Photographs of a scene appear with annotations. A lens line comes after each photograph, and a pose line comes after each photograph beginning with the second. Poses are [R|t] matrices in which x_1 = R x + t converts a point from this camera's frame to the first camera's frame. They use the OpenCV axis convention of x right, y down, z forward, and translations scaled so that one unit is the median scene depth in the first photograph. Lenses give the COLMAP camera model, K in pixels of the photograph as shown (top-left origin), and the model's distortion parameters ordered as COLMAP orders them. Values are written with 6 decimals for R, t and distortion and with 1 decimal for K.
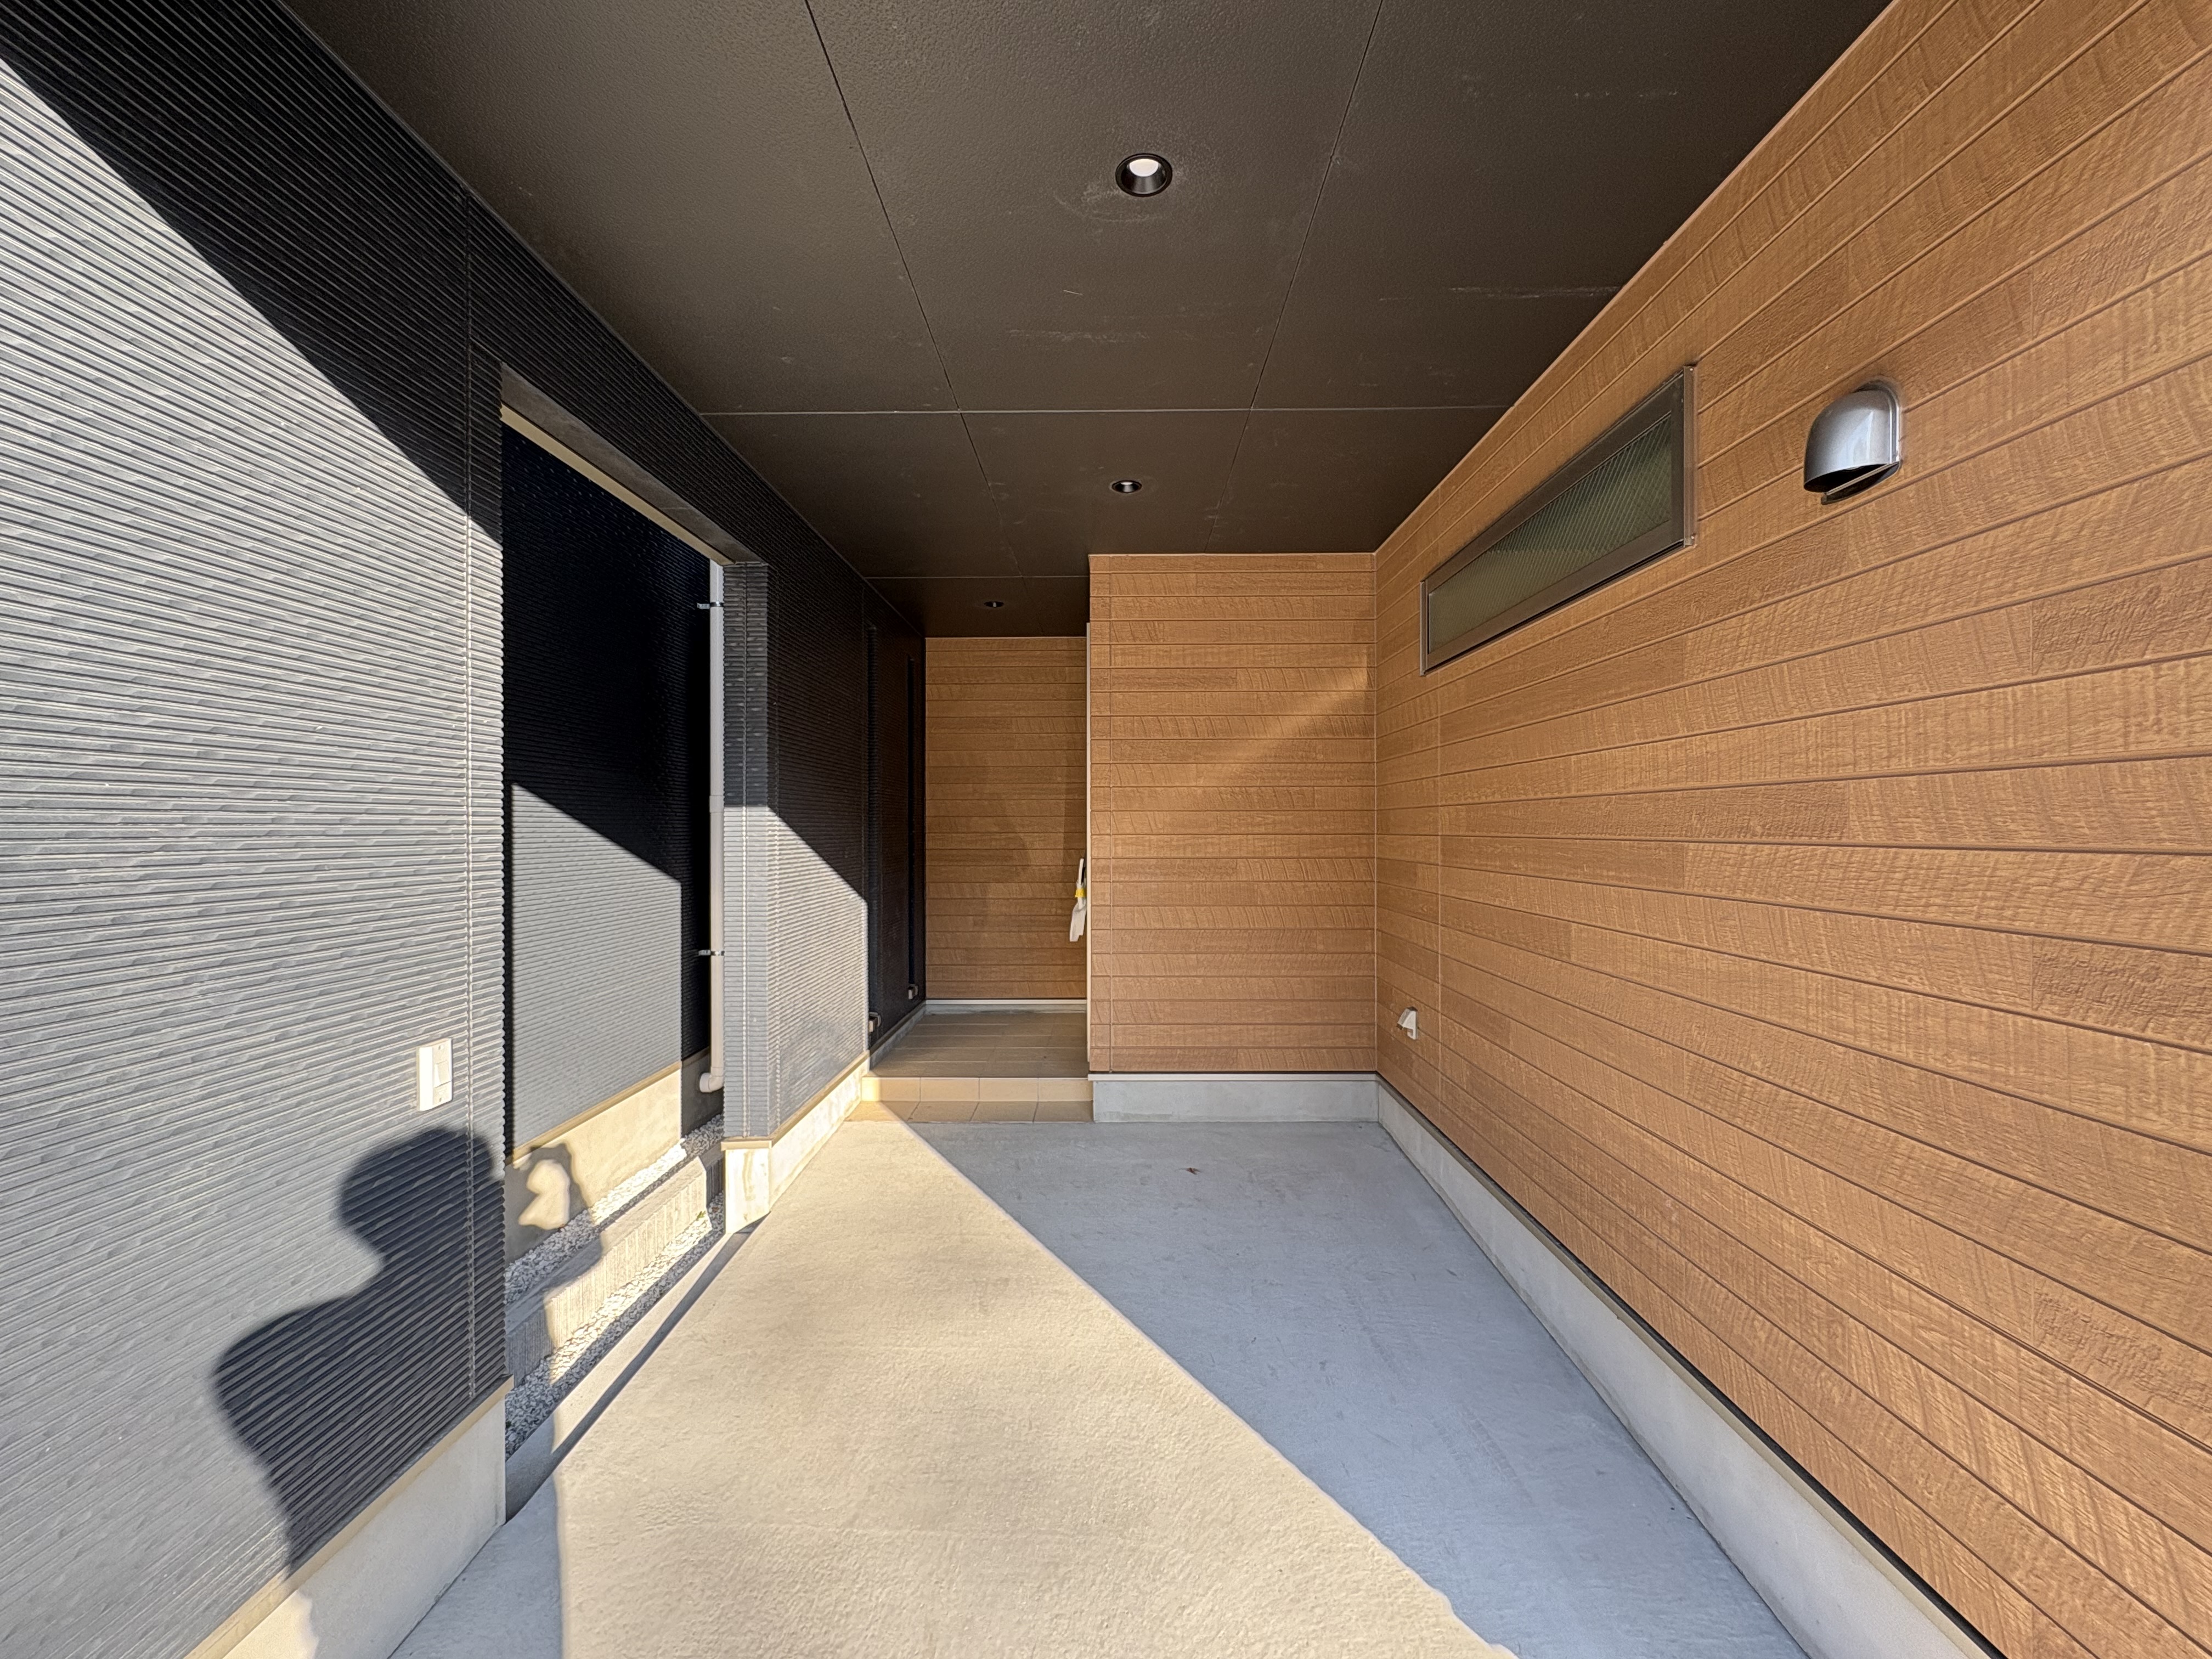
lens RADIAL K [[882.9, 0, 1103.6], [0, 882.9, 828.3], [0, 0, 1]] dist [-0.001726, -0.000528]
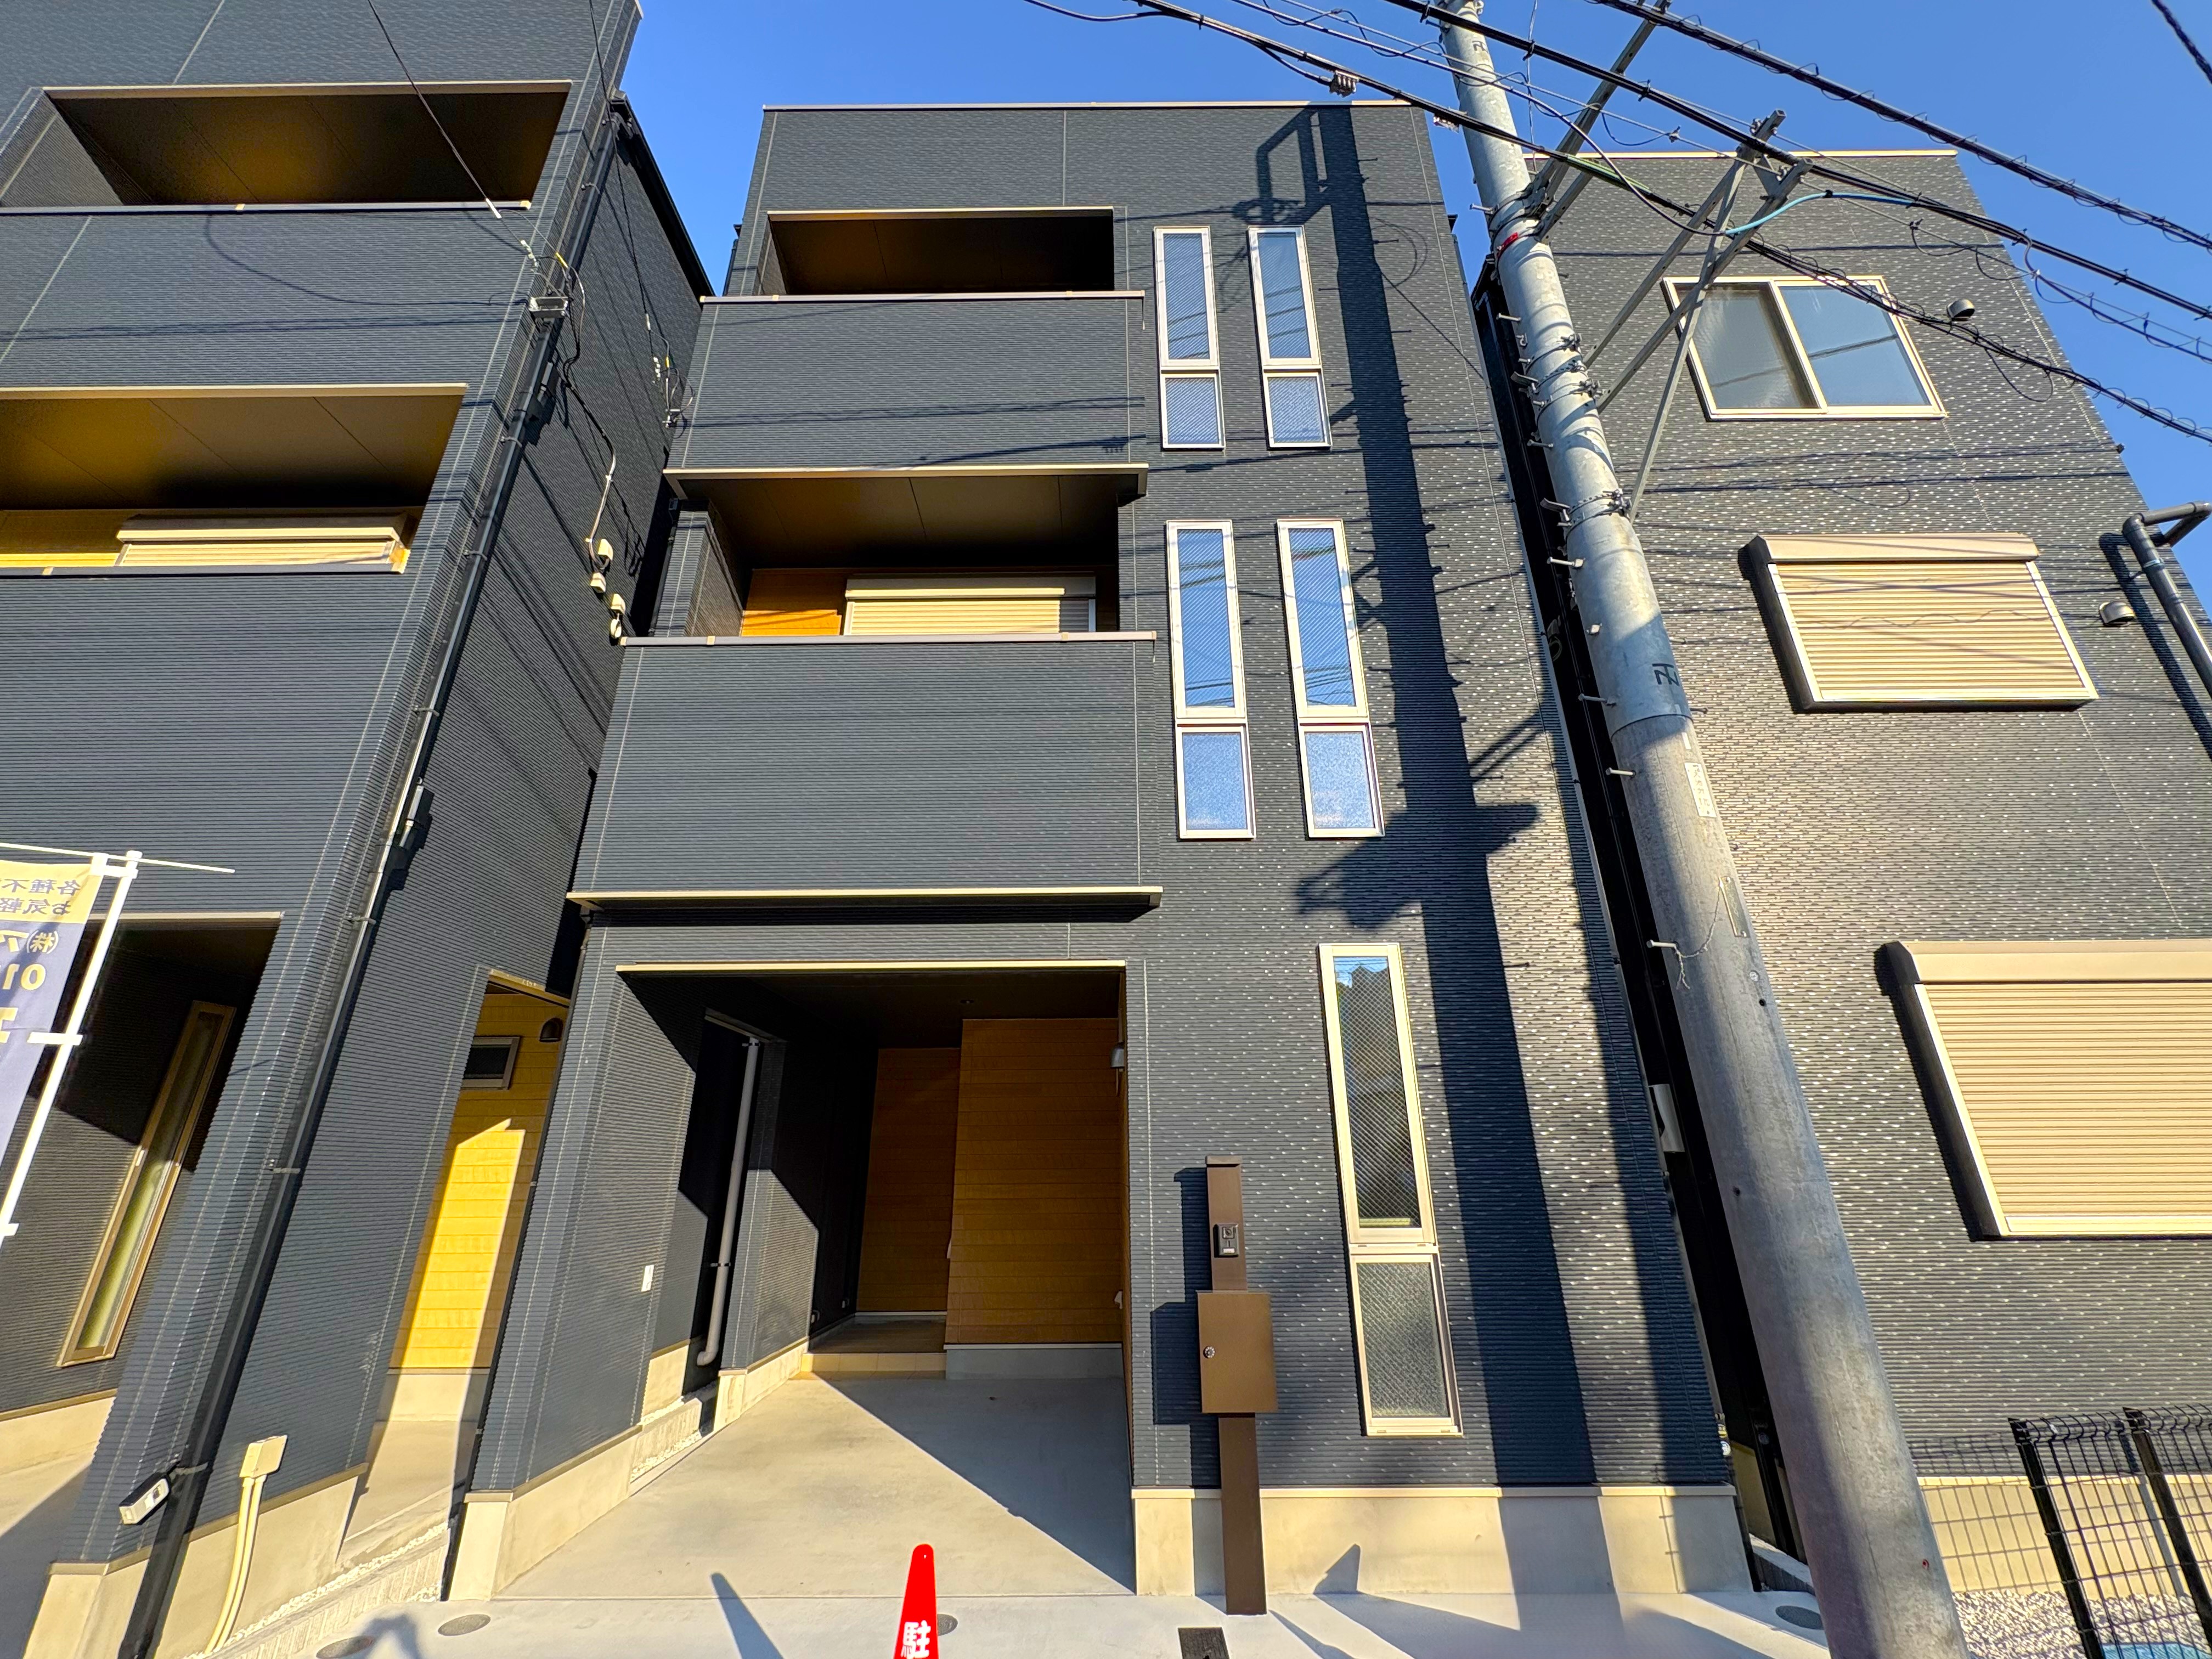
lens RADIAL K [[882.9, 0, 1104.1], [0, 882.9, 825.1], [0, 0, 1]] dist [-0.001726, -0.000528]
pose [[0.999970, -0.000996, 0.007689, 0.298179], [0.003778, 0.928595, -0.371076, -0.004525], [-0.006770, 0.371094, 0.928571, -0.959636]]
